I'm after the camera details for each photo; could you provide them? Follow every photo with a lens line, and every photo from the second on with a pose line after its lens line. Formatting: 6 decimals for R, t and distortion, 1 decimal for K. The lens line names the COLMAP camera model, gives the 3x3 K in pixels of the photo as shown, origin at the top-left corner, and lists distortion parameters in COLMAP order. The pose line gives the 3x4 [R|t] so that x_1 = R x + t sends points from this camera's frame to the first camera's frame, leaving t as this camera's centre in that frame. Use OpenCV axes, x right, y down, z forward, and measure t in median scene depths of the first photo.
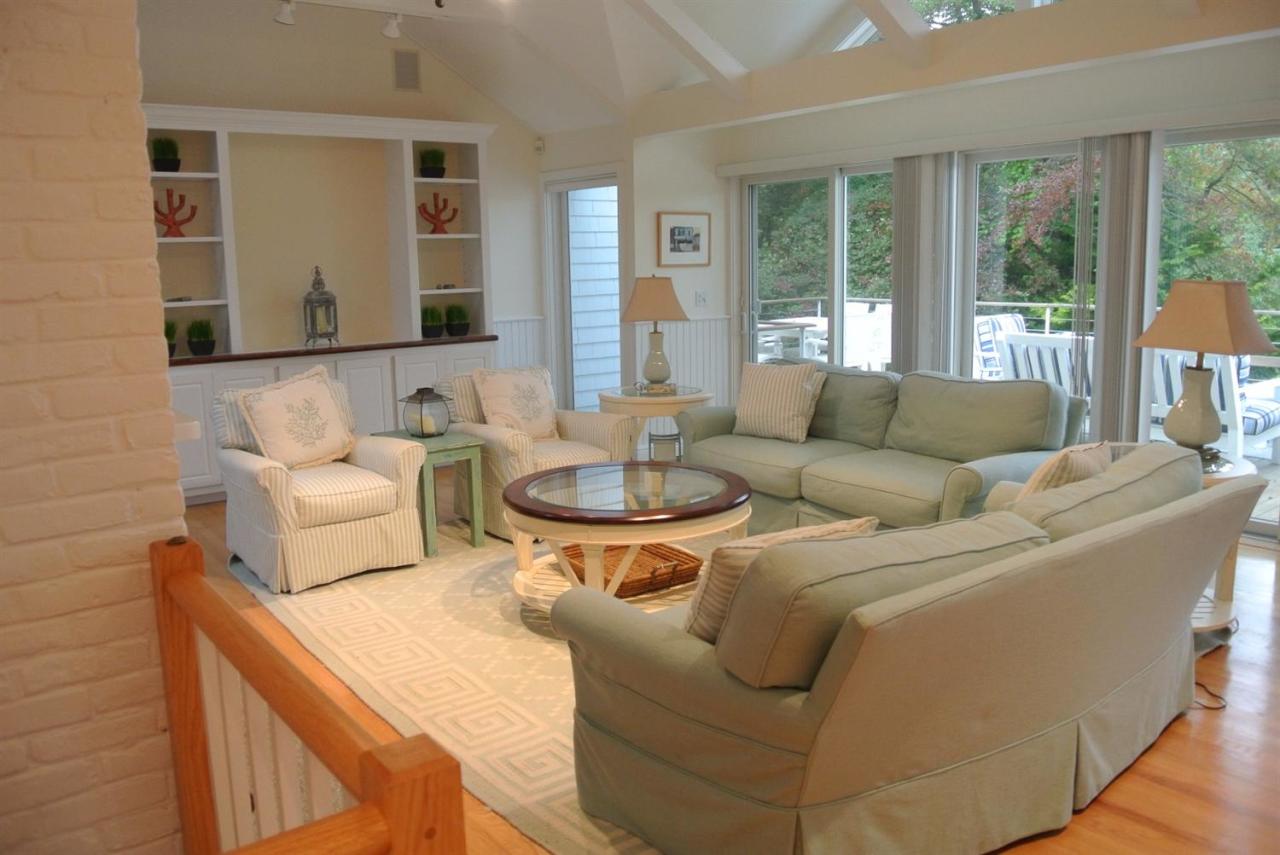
lens RADIAL K [[990.6, 0, 633.8], [0, 990.6, 411.6], [0, 0, 1]] dist [-0.087150, 0.040334]
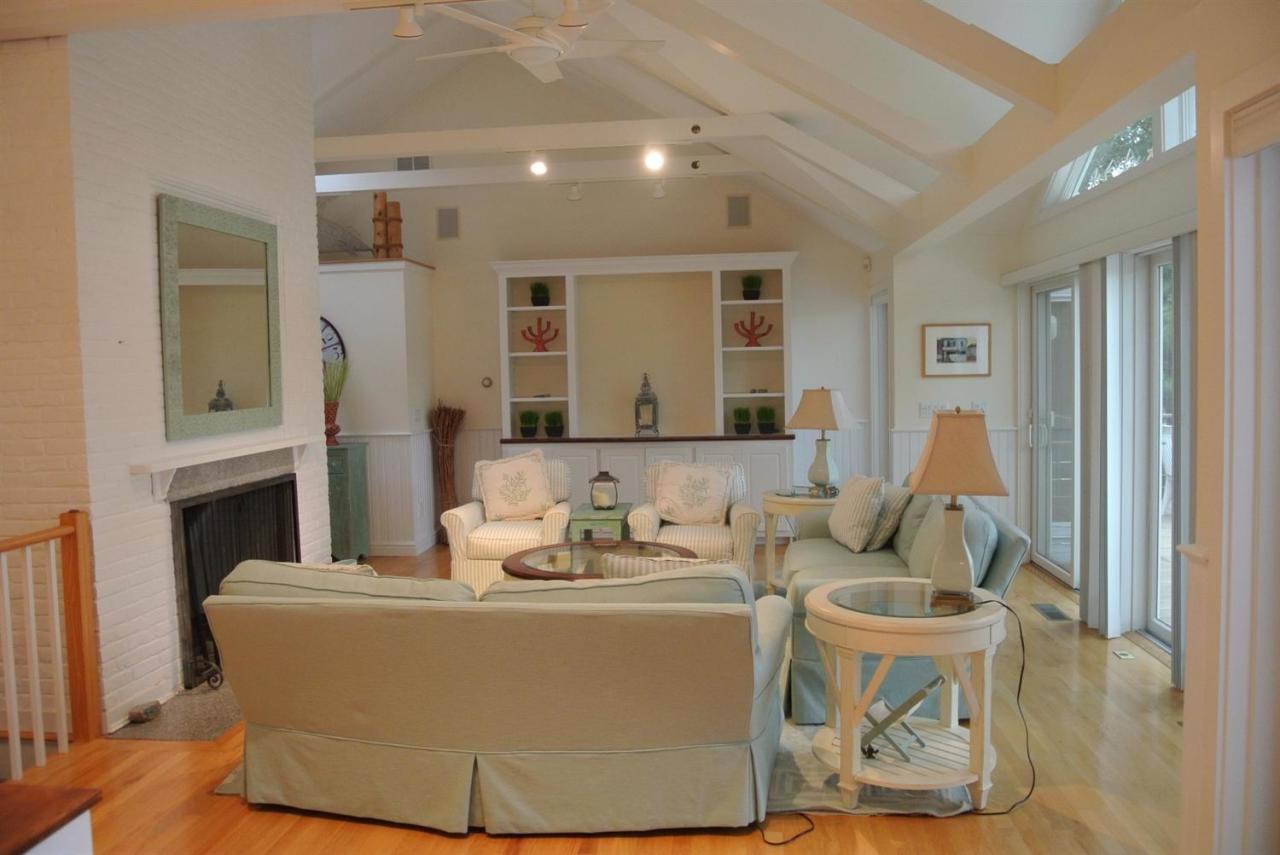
lens RADIAL K [[990.6, 0, 633.8], [0, 990.6, 411.6], [0, 0, 1]] dist [-0.087150, 0.040334]
pose [[0.724782, 0.036805, -0.687995, 0.532331], [-0.098479, 0.993853, -0.050578, -0.030317], [0.681904, 0.104411, 0.723951, 0.058411]]
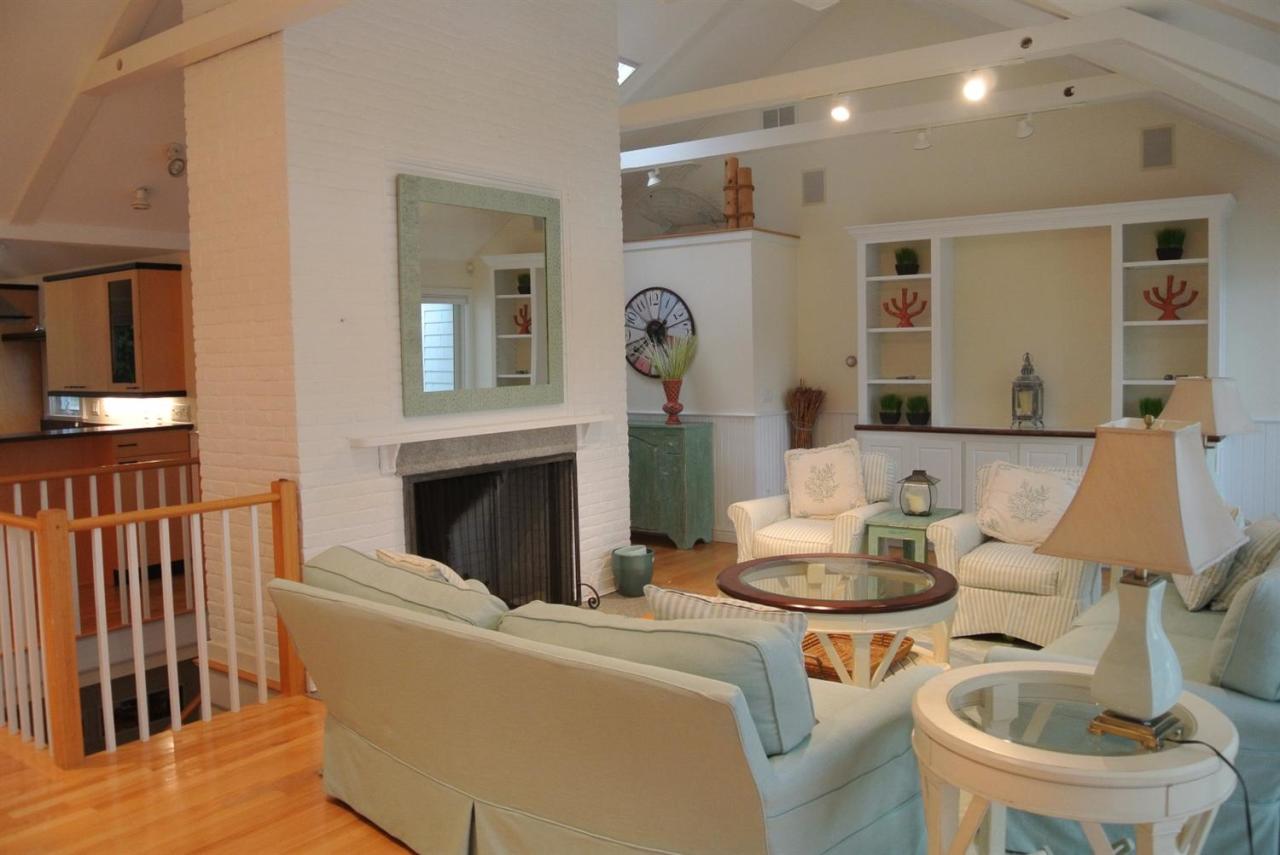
lens RADIAL K [[990.6, 0, 633.8], [0, 990.6, 411.6], [0, 0, 1]] dist [-0.087150, 0.040334]
pose [[0.277955, 0.073844, -0.957751, 0.551113], [-0.134783, 0.990176, 0.037227, -0.064562], [0.951091, 0.118741, 0.285178, 0.289341]]
